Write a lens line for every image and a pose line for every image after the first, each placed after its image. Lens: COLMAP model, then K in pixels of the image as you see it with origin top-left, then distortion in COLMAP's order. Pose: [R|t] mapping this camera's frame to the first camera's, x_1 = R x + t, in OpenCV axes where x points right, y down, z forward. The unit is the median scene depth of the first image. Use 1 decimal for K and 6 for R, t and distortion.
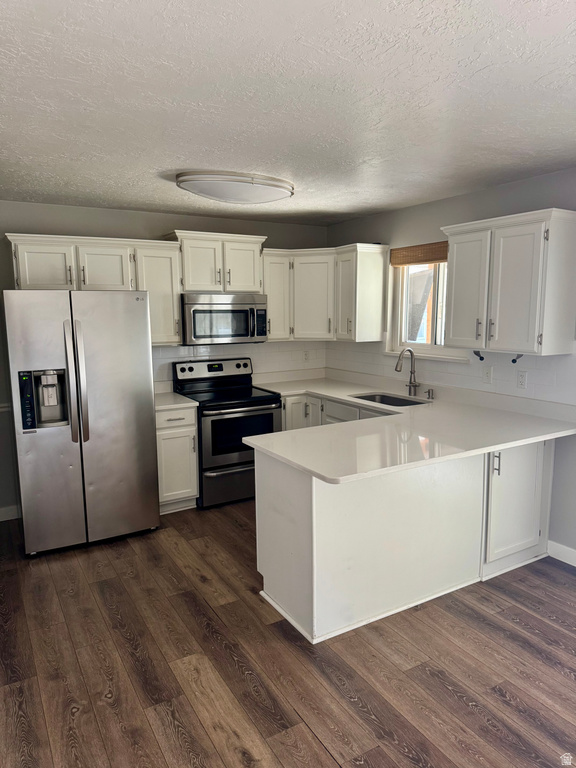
lens RADIAL K [[535.0, 0, 288.9], [0, 535.0, 386.1], [0, 0, 1]] dist [0.094794, -0.141214]
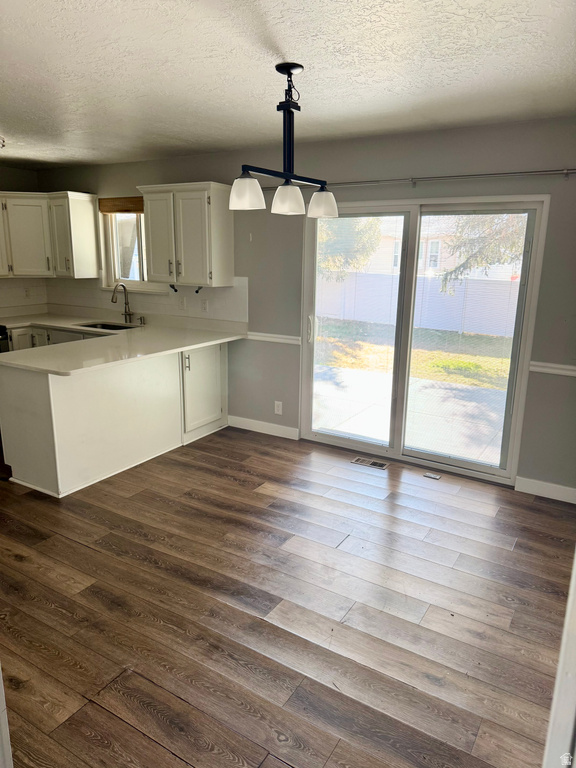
lens RADIAL K [[535.0, 0, 288.9], [0, 535.0, 386.1], [0, 0, 1]] dist [0.094794, -0.141214]
pose [[0.882383, -0.093015, 0.461246, -0.036226], [0.046509, 0.992707, 0.111215, 0.049599], [-0.468227, -0.076682, 0.880275, -0.330384]]
